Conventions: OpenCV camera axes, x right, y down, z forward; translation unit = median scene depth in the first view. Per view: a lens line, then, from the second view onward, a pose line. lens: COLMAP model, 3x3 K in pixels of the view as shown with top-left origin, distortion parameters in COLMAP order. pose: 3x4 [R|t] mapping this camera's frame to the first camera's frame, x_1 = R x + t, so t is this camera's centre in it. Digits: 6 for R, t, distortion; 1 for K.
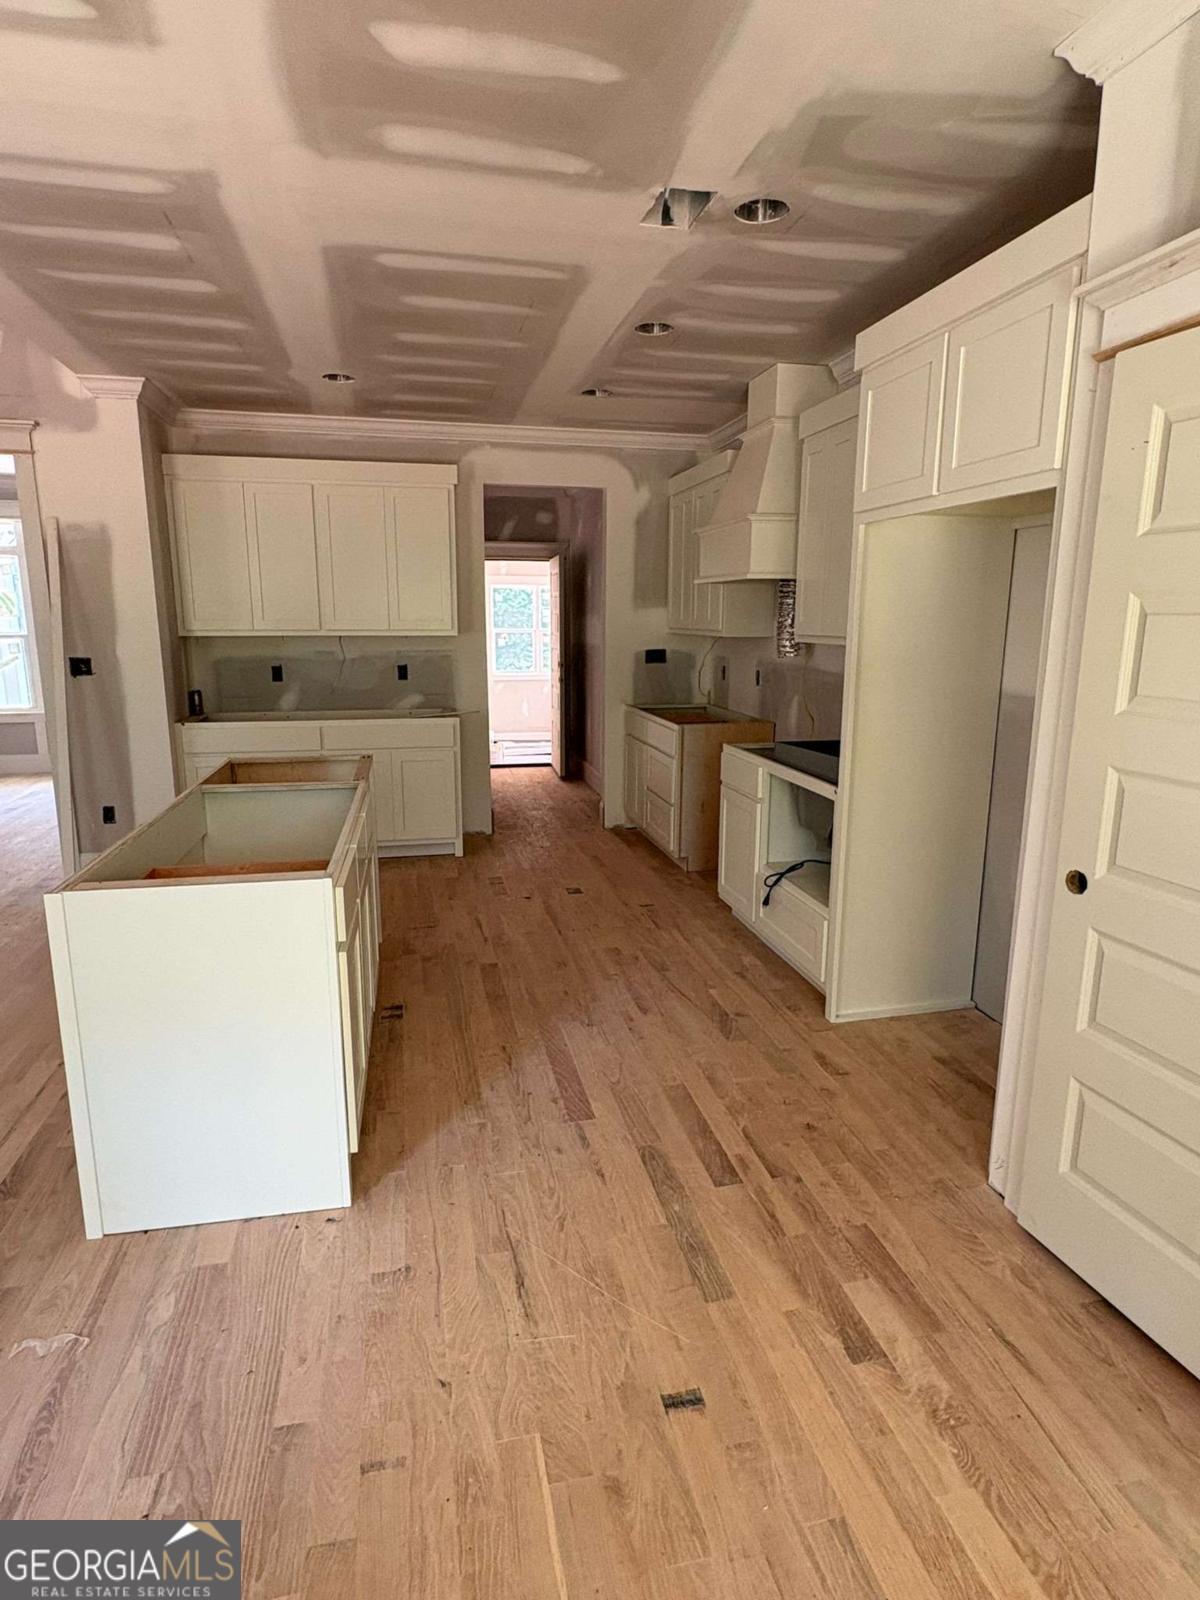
lens RADIAL K [[883.1, 0, 598.4], [0, 883.1, 800.2], [0, 0, 1]] dist [-0.001556, 0.001650]
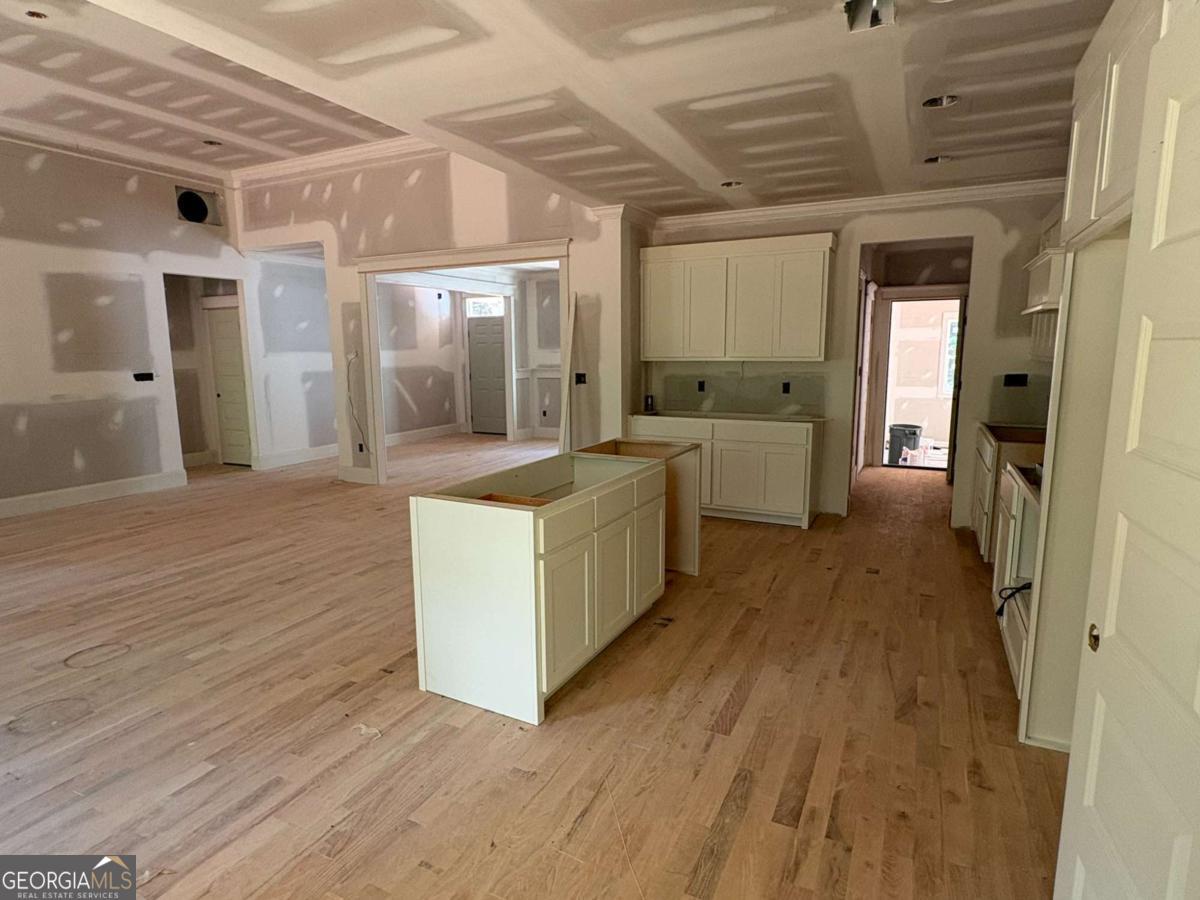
lens RADIAL K [[644.9, 0, 600.1], [0, 644.9, 449.7], [0, 0, 1]] dist [-0.002361, 0.002911]
pose [[0.777197, 0.089078, -0.622921, 0.316938], [-0.118297, 0.992962, -0.005600, -0.019212], [0.618038, 0.078042, 0.782265, 0.097084]]
